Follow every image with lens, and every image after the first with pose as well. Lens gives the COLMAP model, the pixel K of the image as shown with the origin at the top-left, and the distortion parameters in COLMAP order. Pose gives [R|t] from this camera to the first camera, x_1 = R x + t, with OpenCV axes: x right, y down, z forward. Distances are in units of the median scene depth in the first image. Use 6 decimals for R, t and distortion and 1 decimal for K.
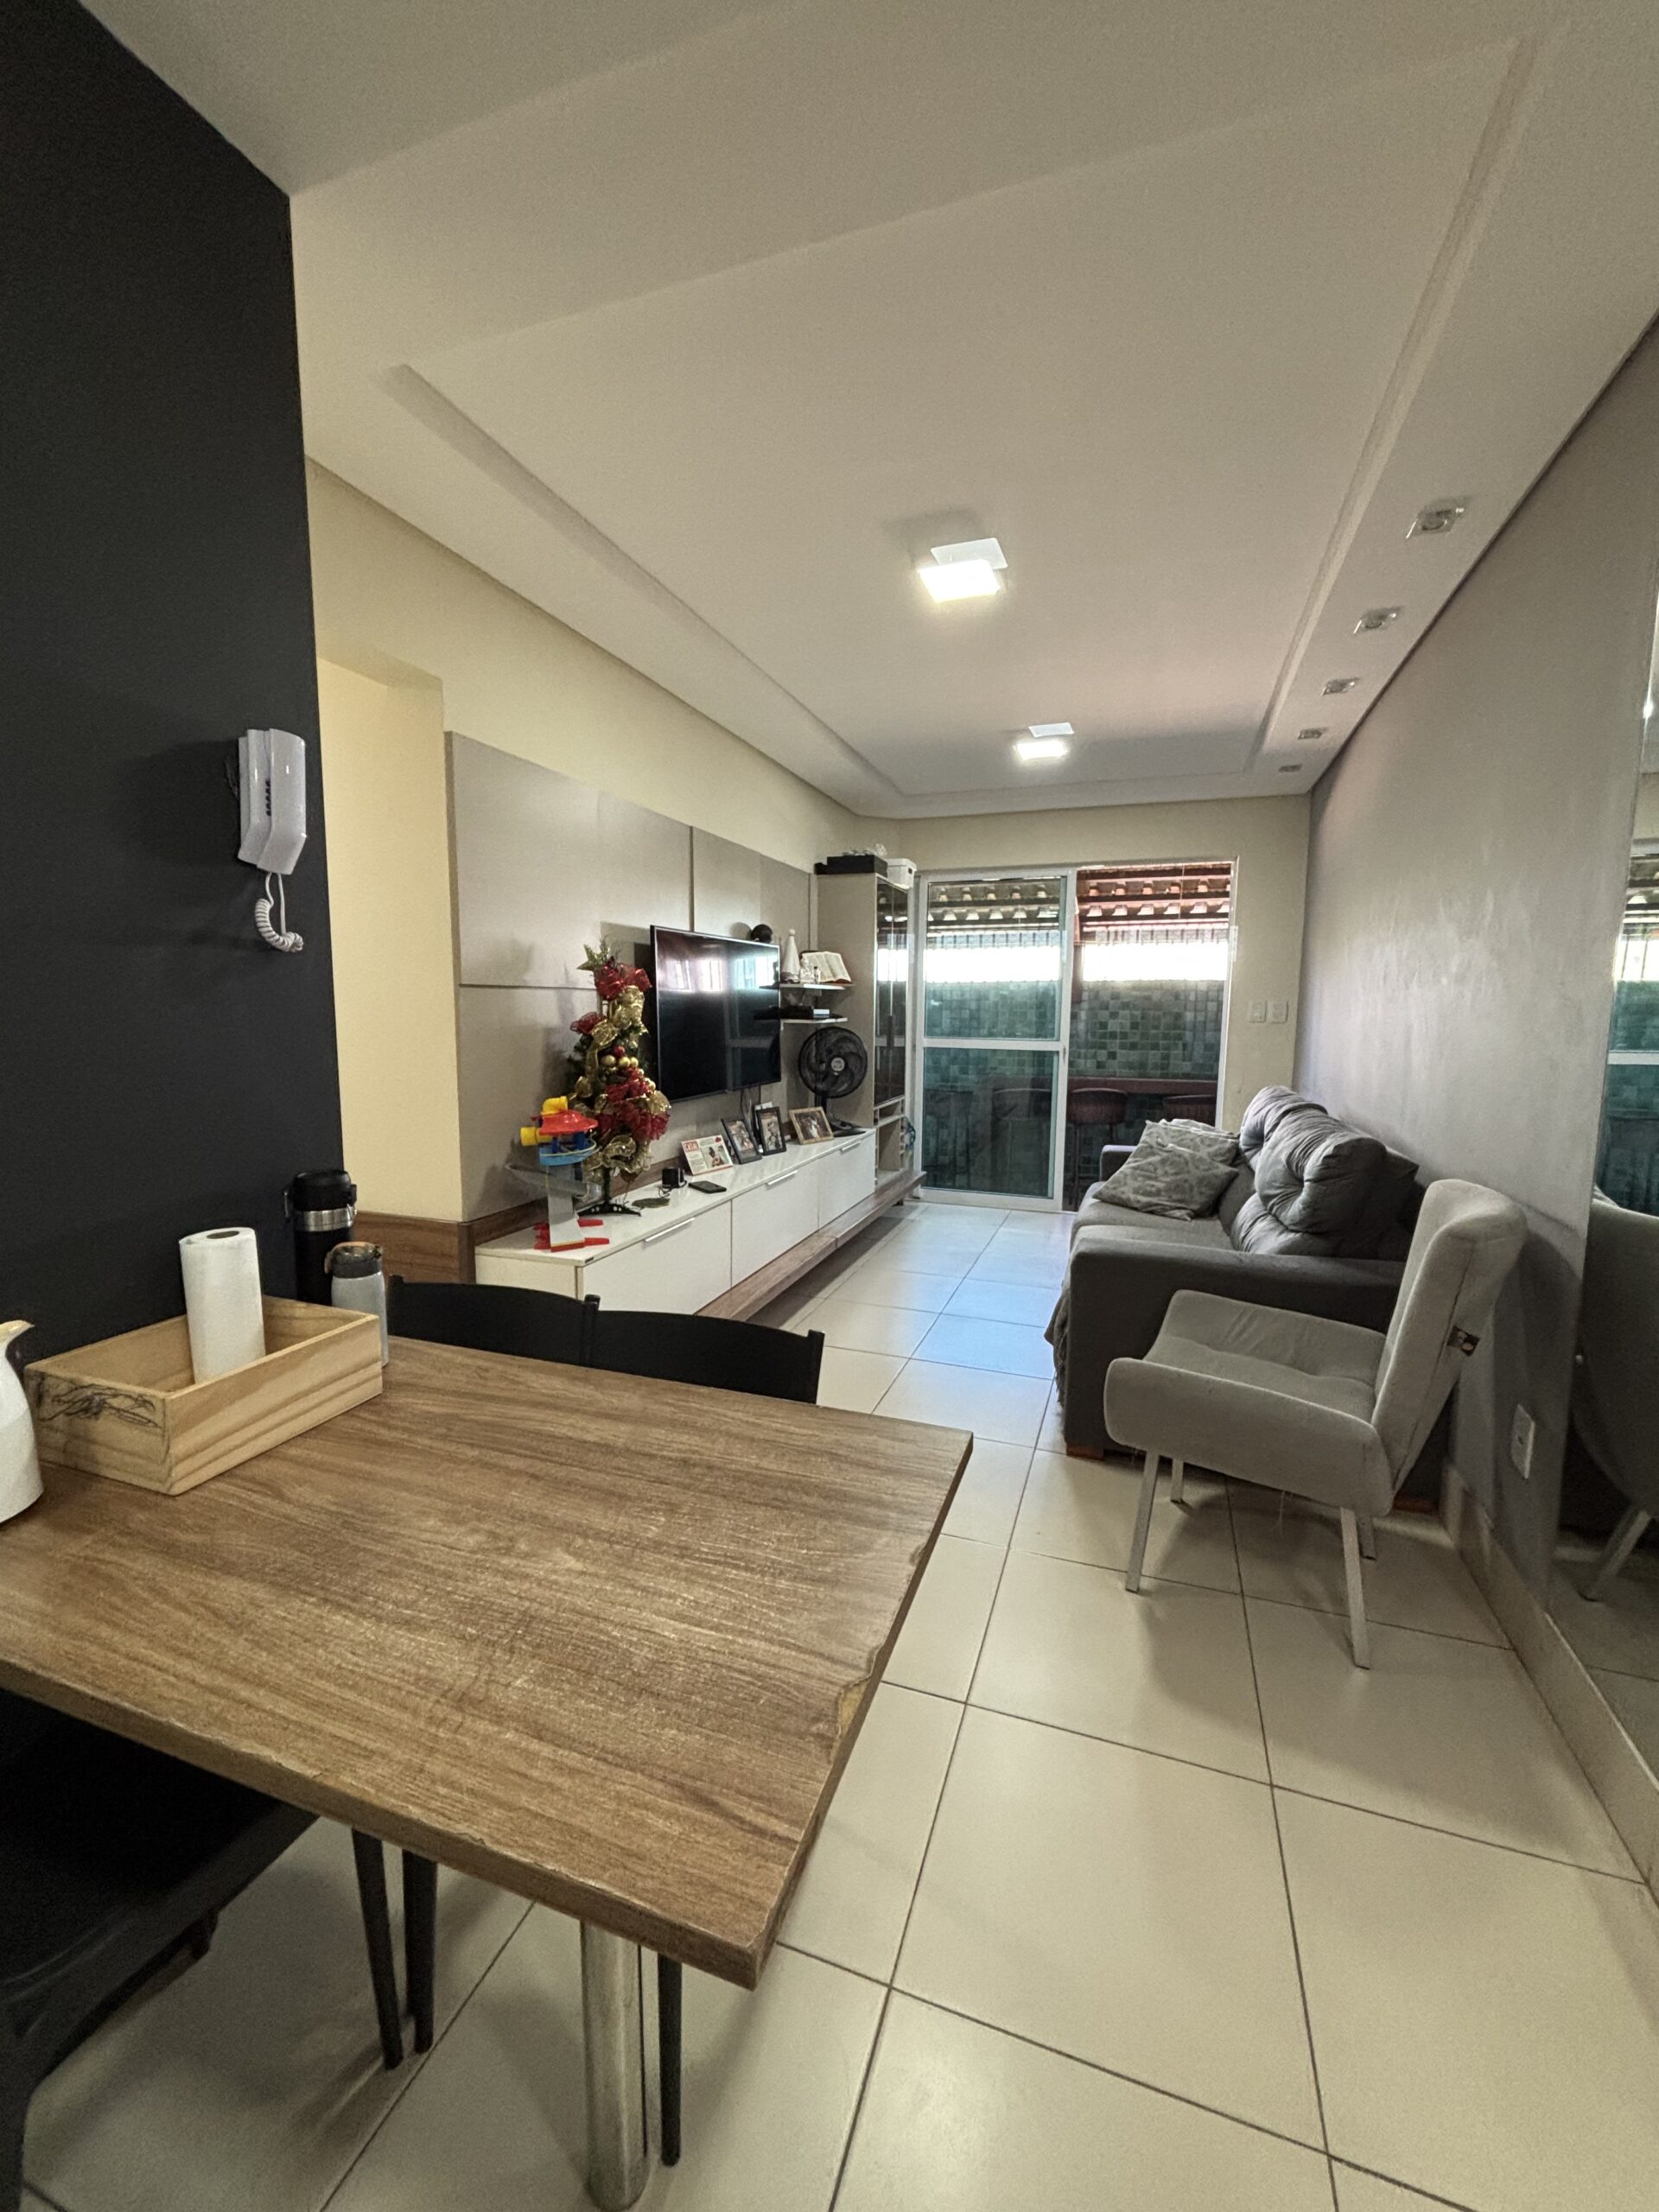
lens RADIAL K [[893.0, 0, 821.9], [0, 893.0, 1114.8], [0, 0, 1]] dist [-0.011229, 0.001672]
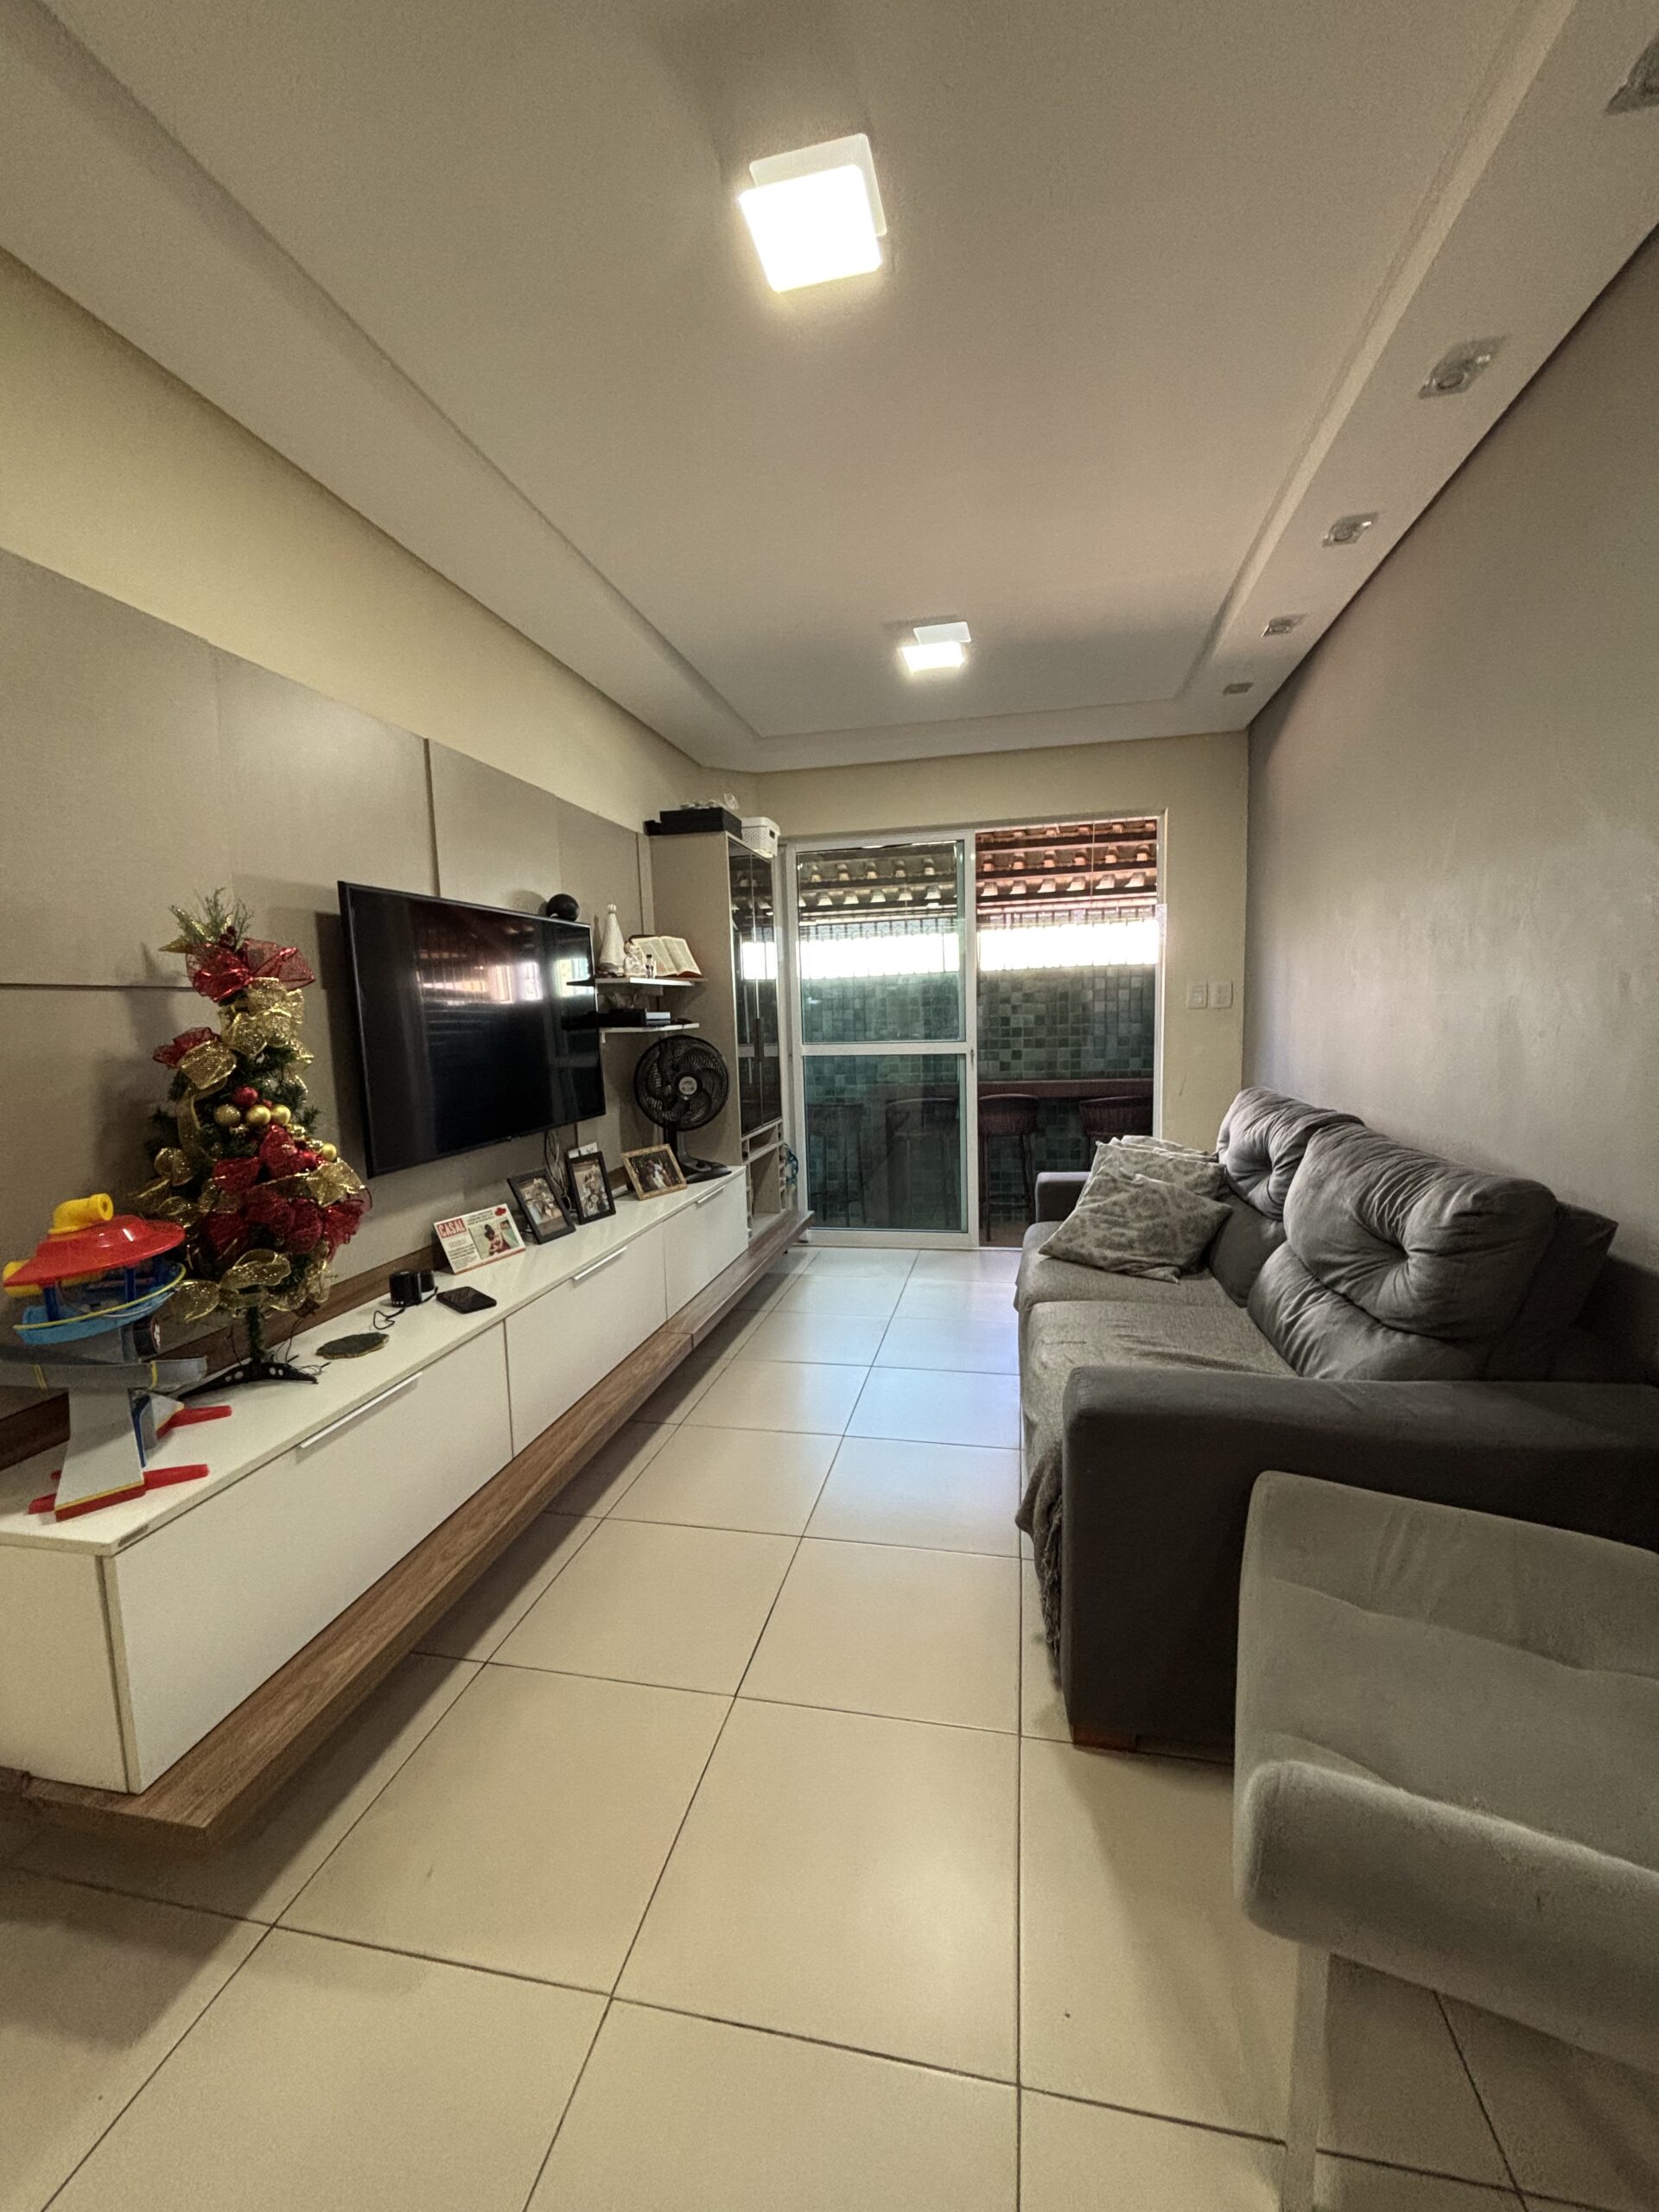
lens RADIAL K [[893.0, 0, 842.0], [0, 893.0, 1118.7], [0, 0, 1]] dist [-0.011229, 0.001672]
pose [[0.987245, -0.055900, 0.149074, 0.036832], [0.056266, 0.998414, 0.001766, -0.025957], [-0.148936, 0.006644, 0.988824, 0.275883]]
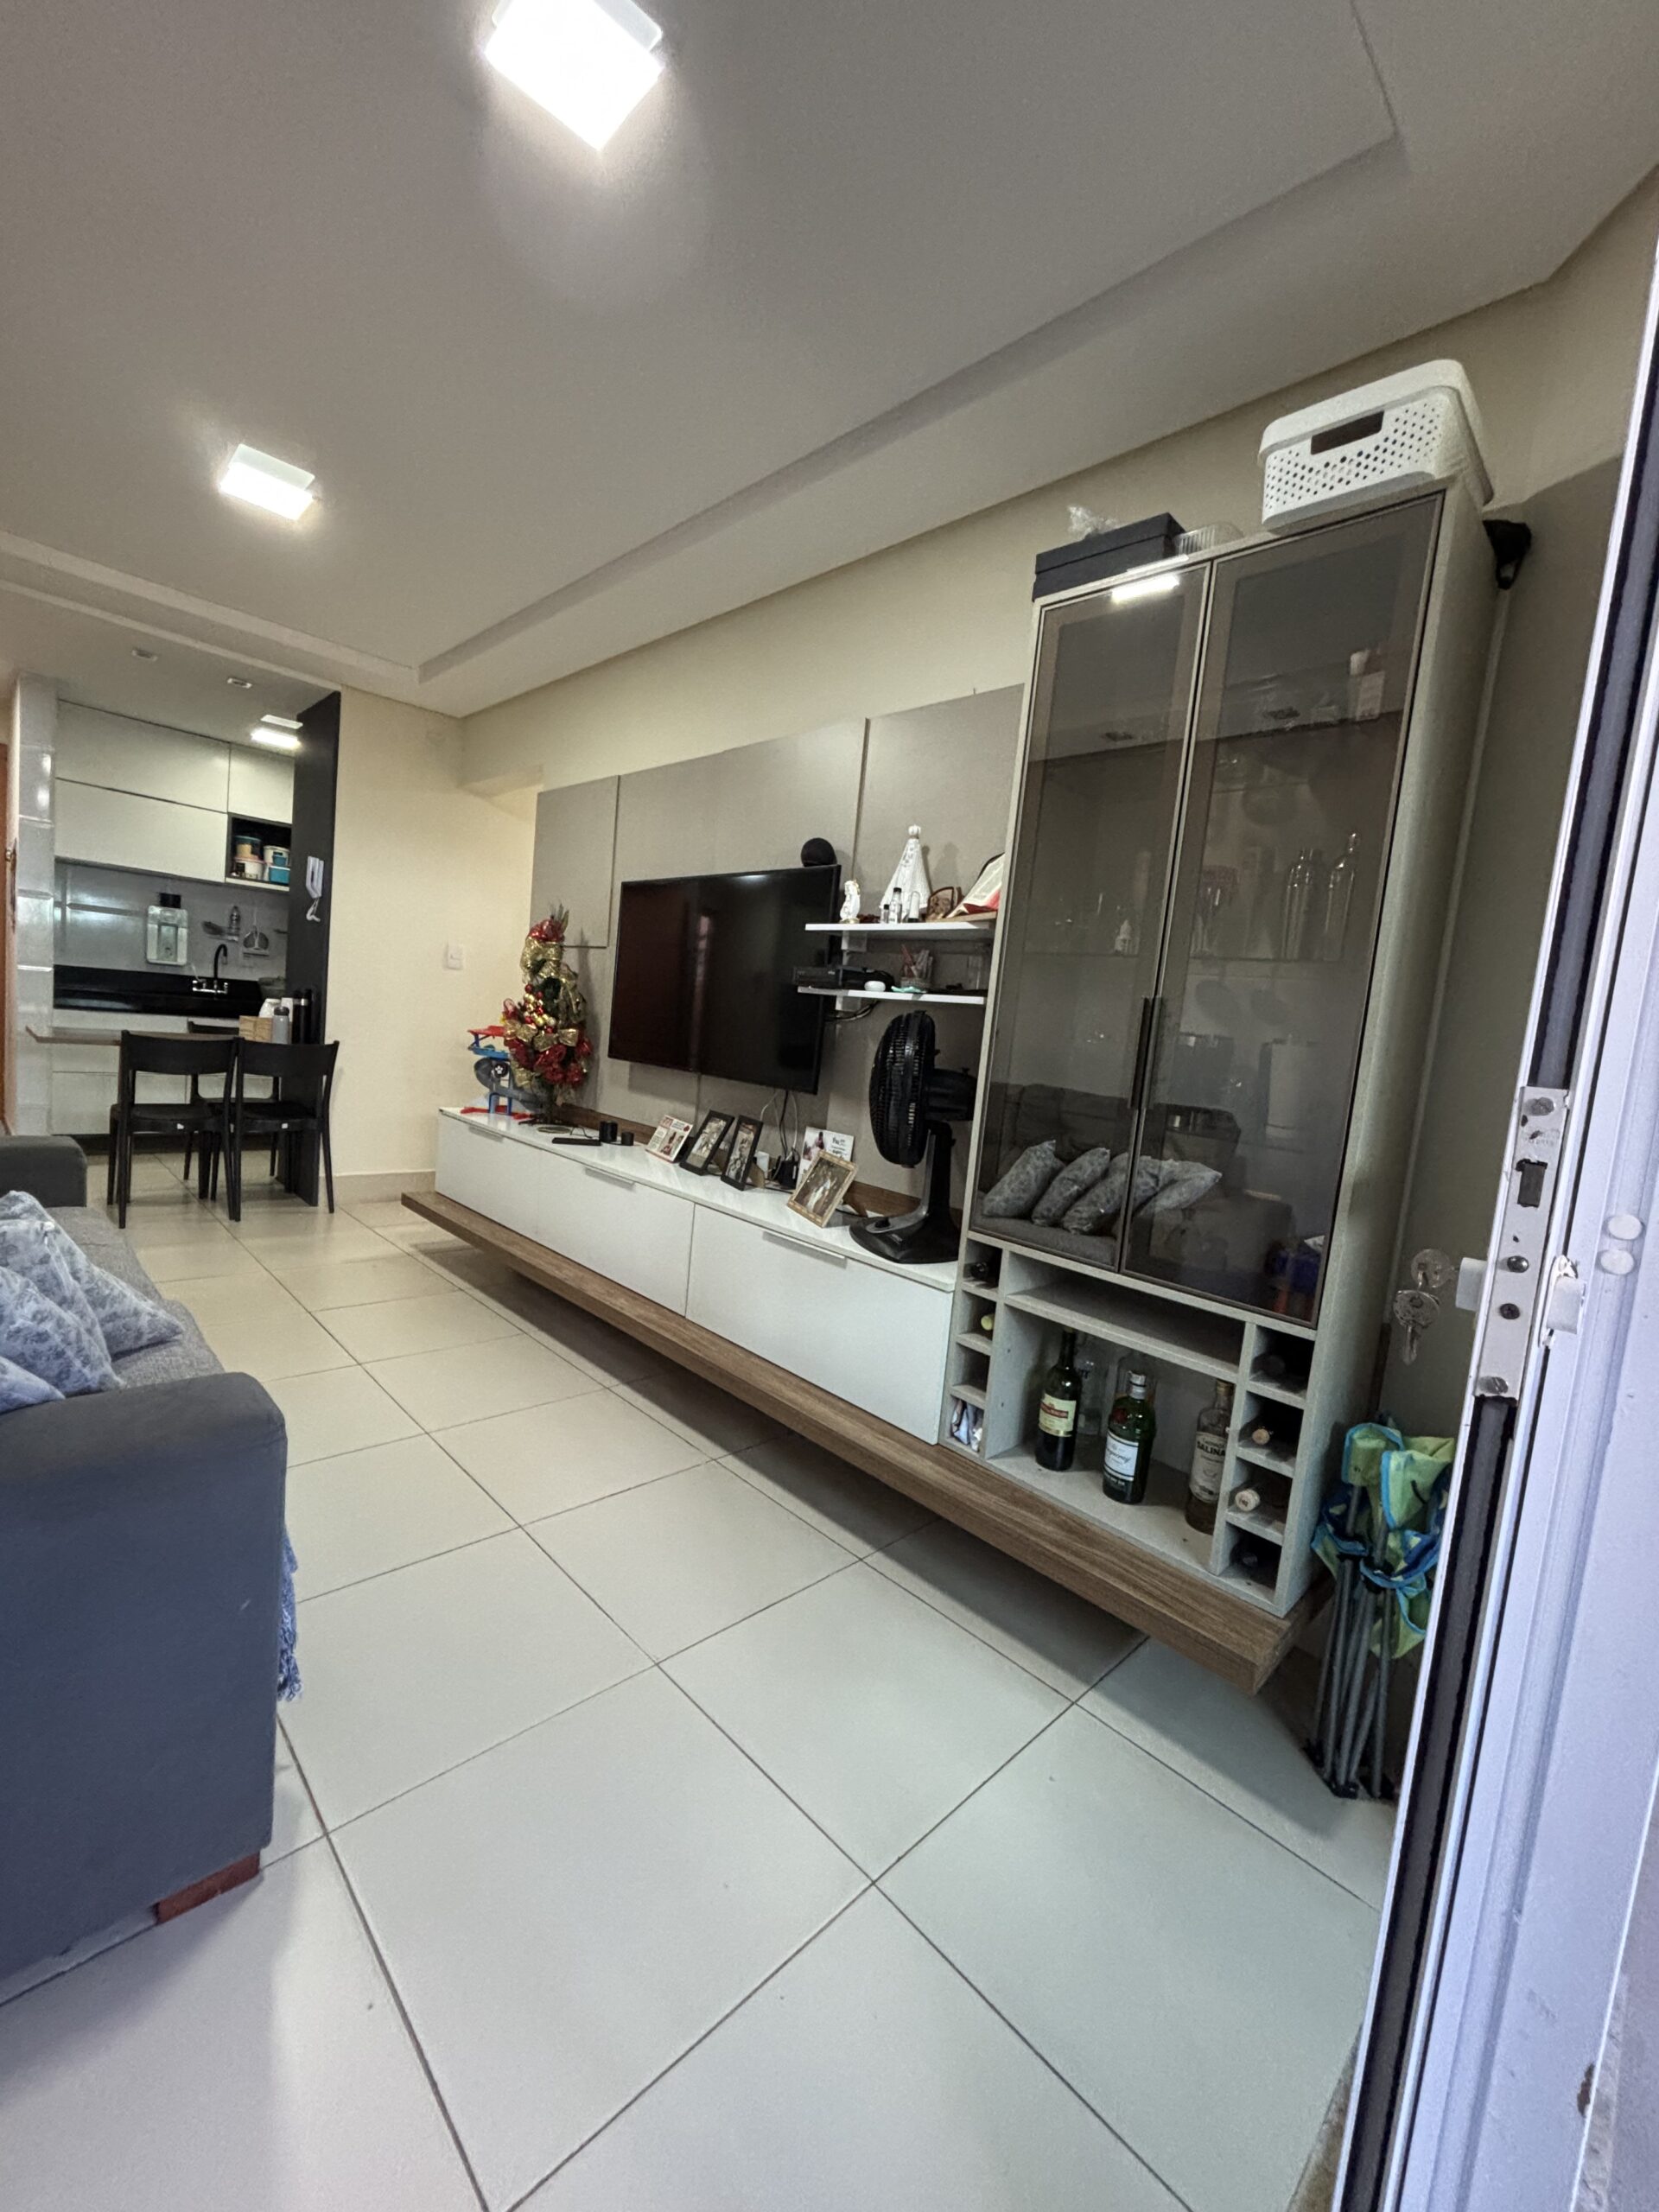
lens RADIAL K [[893.0, 0, 847.1], [0, 893.0, 1104.9], [0, 0, 1]] dist [-0.011229, 0.001672]
pose [[-0.414218, 0.034186, -0.909536, 0.509005], [-0.208334, 0.969203, 0.131307, -0.118374], [0.886014, 0.243877, -0.394339, 1.323985]]
